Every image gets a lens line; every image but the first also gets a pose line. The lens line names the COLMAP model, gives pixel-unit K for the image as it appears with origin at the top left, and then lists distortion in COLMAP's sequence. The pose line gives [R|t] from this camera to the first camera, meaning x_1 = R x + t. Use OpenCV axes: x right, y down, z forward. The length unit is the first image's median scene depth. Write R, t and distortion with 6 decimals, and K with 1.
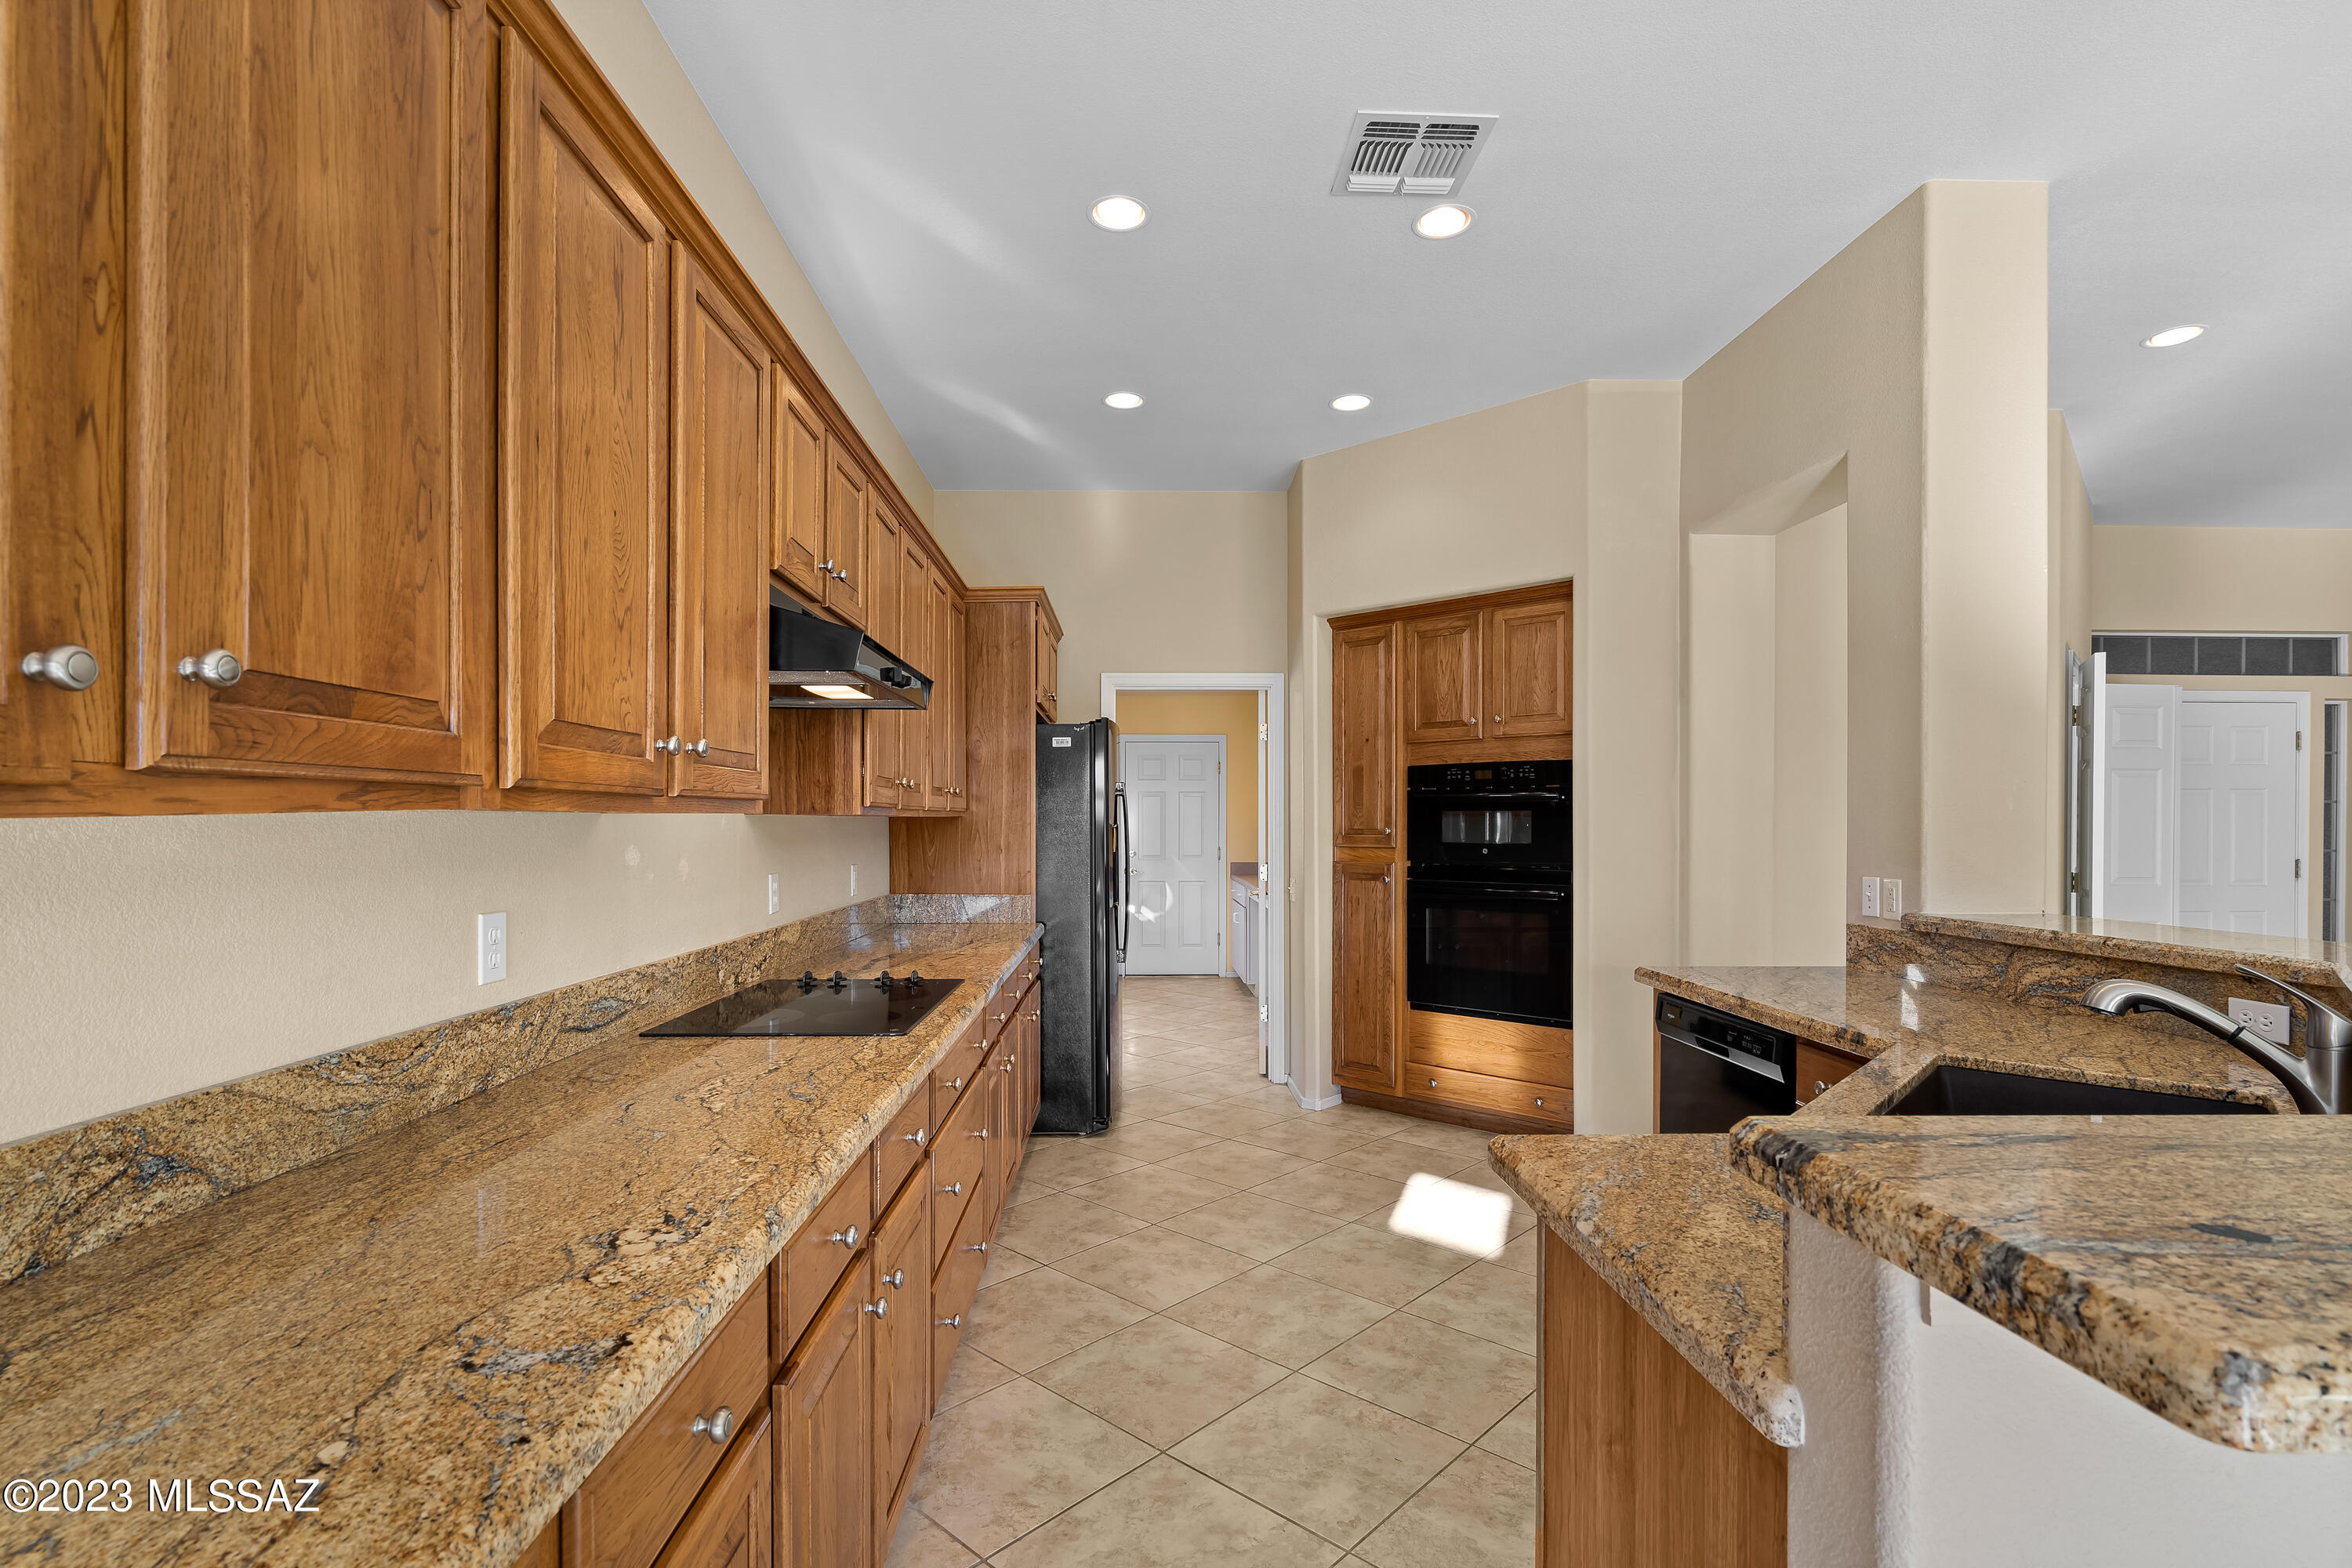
lens RADIAL K [[1093.9, 0, 1165.3], [0, 1093.9, 828.7], [0, 0, 1]] dist [-0.001840, -0.000197]
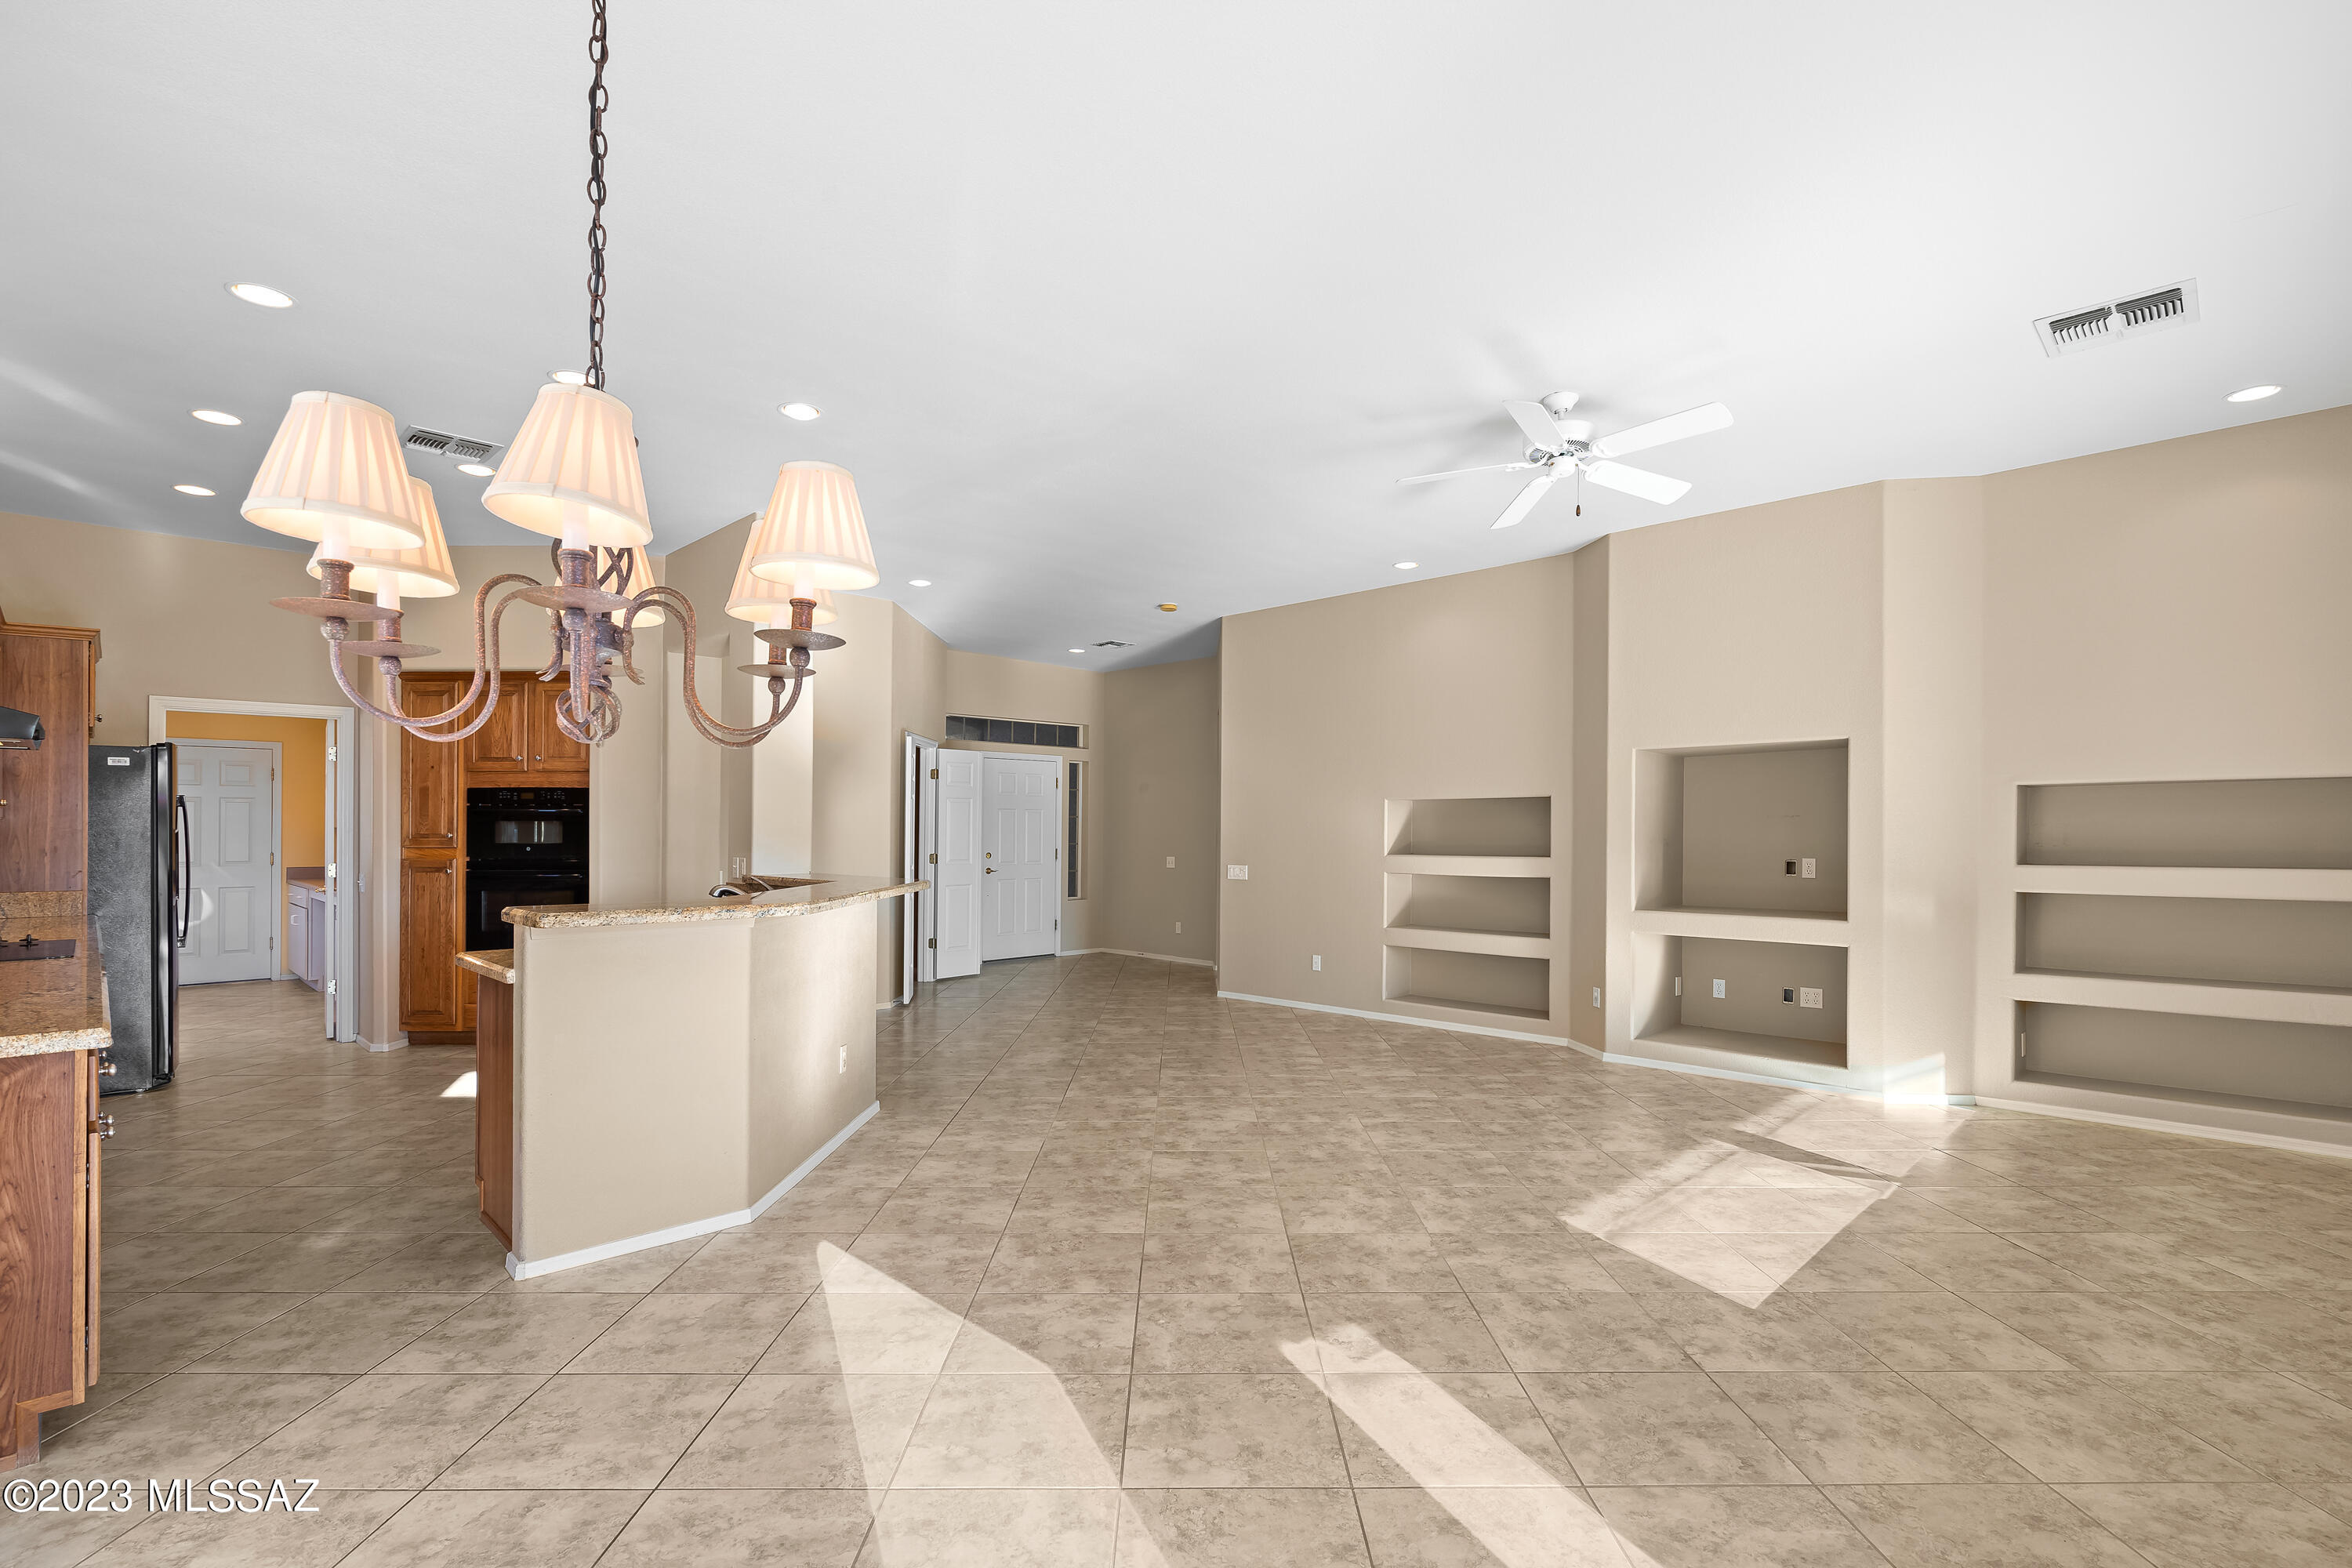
lens RADIAL K [[1090.4, 0, 1188.9], [0, 1090.4, 820.2], [0, 0, 1]] dist [0.001301, 0.000621]
pose [[0.722570, 0.004205, 0.691285, -0.070229], [0.004222, 0.999936, -0.010495, 0.001359], [-0.691285, 0.010502, 0.722506, -0.615311]]
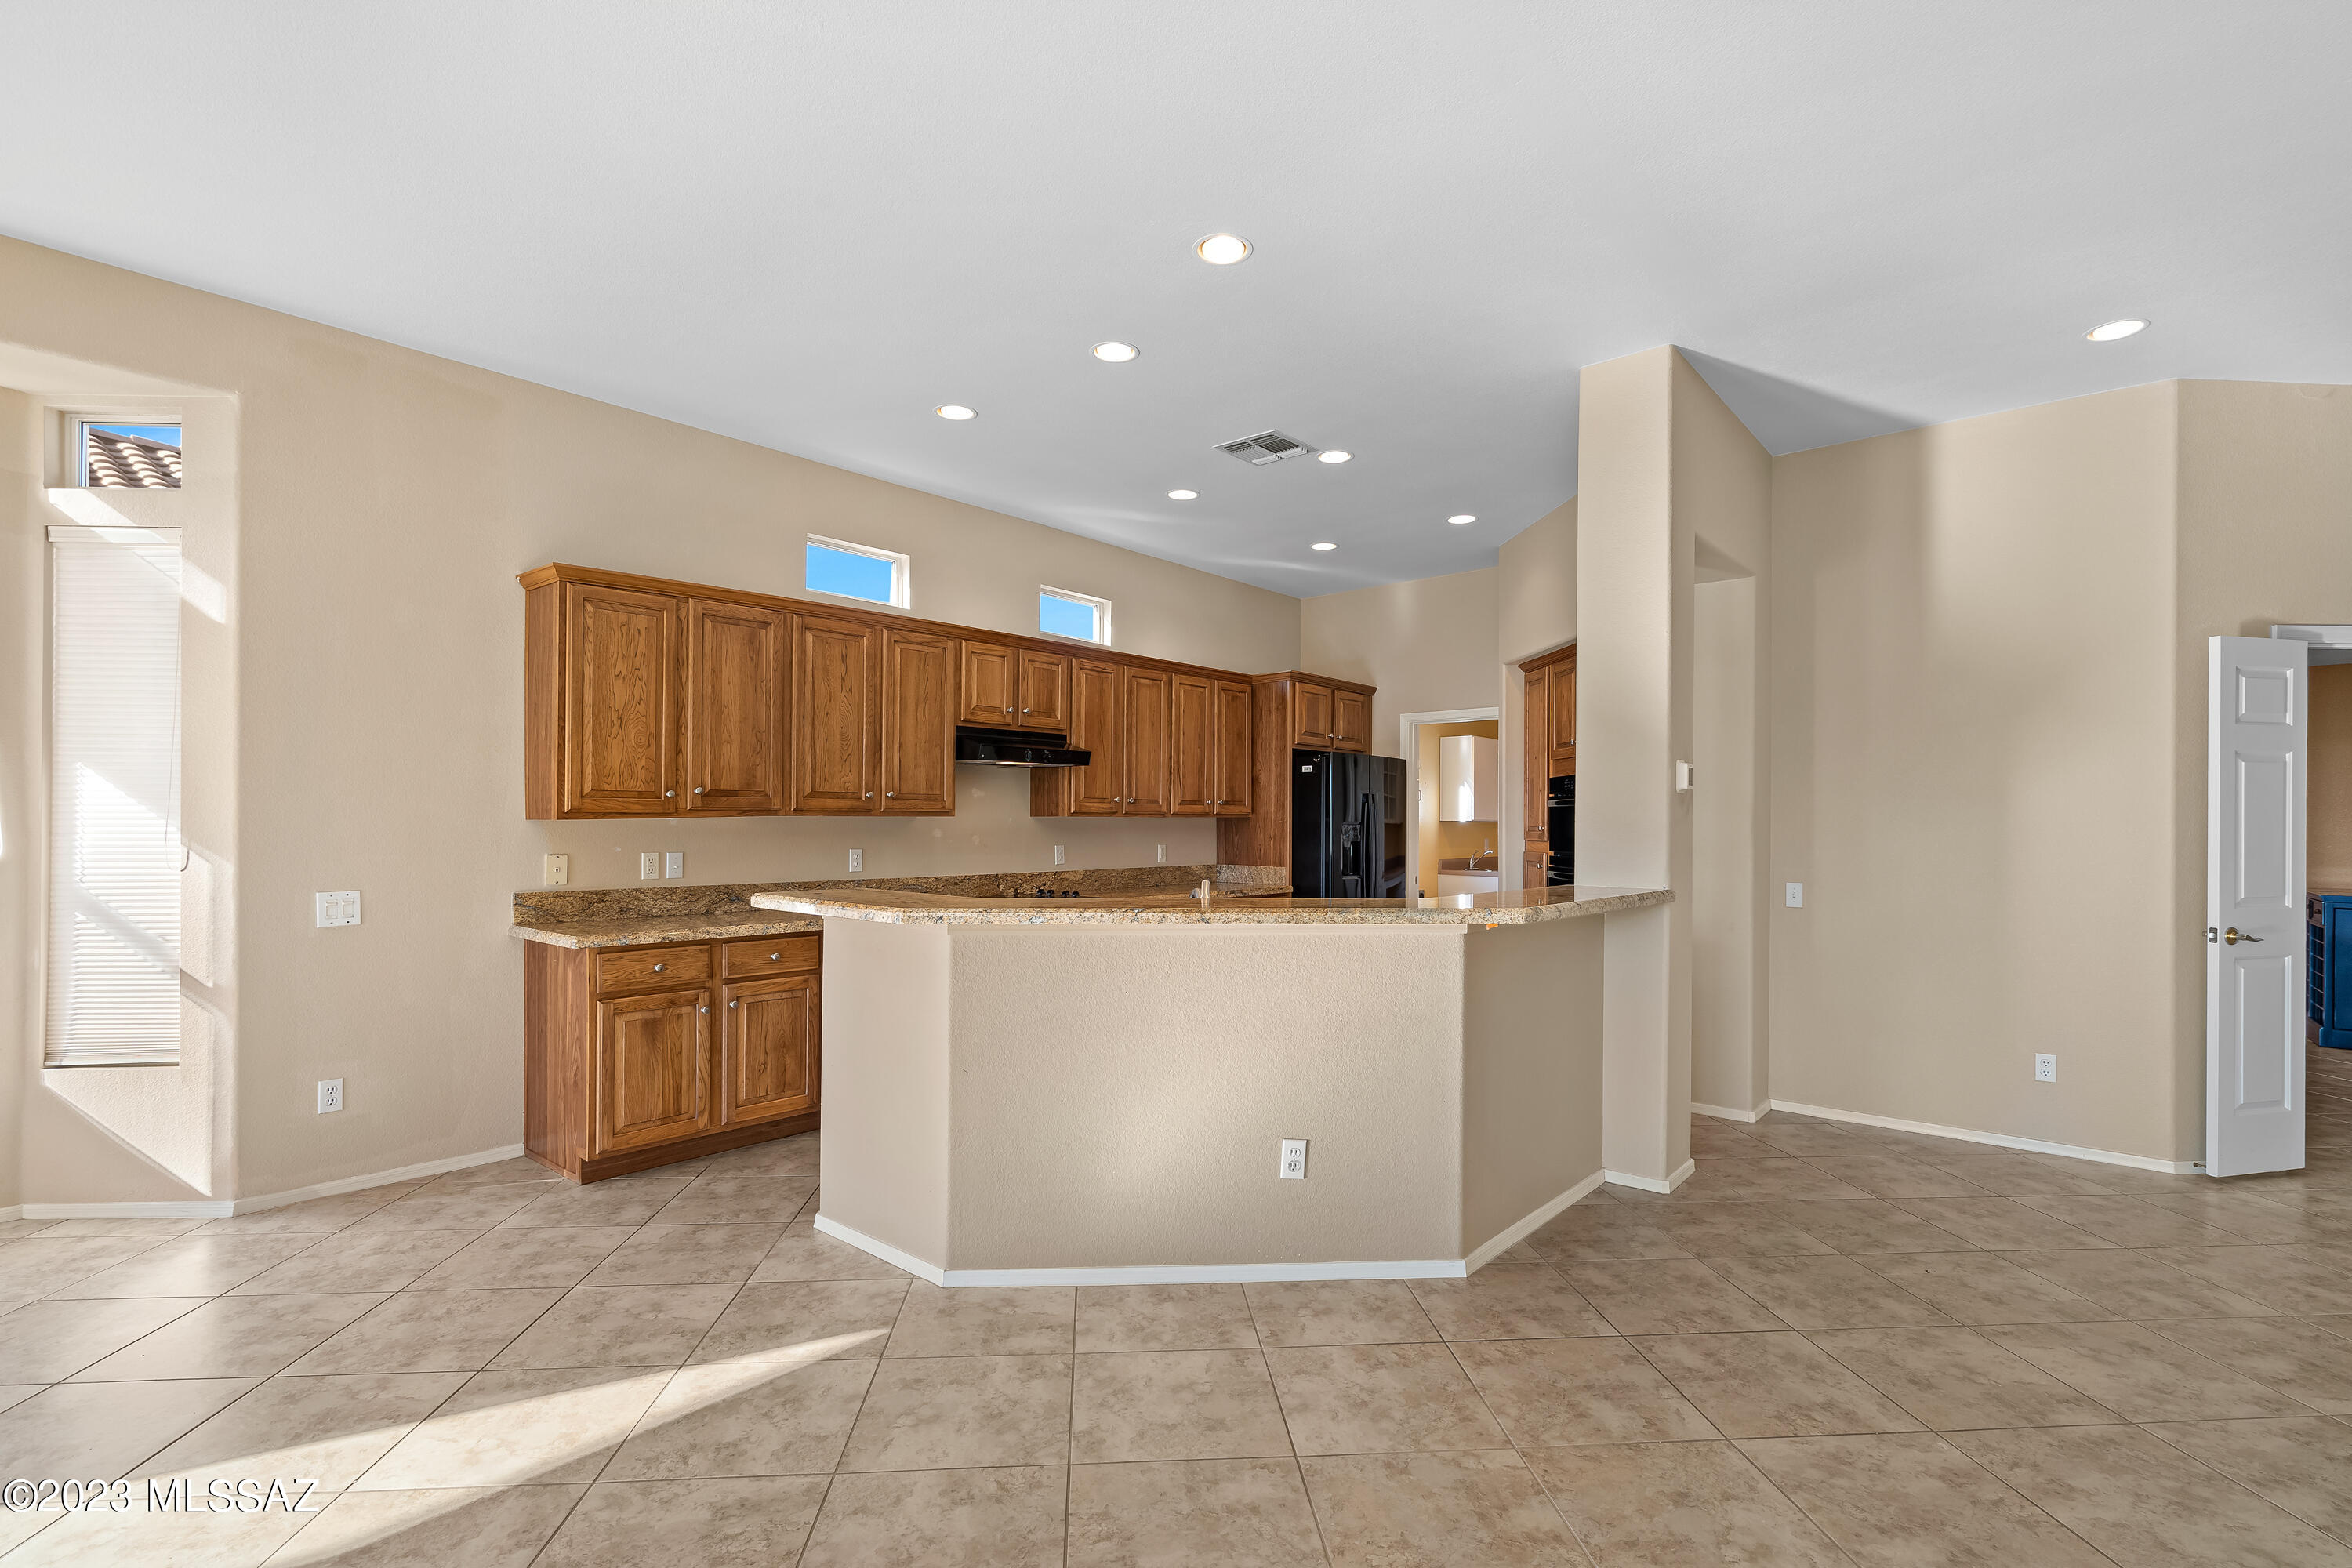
lens RADIAL K [[1090.4, 0, 1188.9], [0, 1090.4, 820.2], [0, 0, 1]] dist [0.001301, 0.000621]
pose [[0.741882, -0.000551, -0.670531, 0.761507], [-0.005893, 0.999956, -0.007342, 0.004498], [0.670505, 0.009399, 0.741845, -0.232100]]
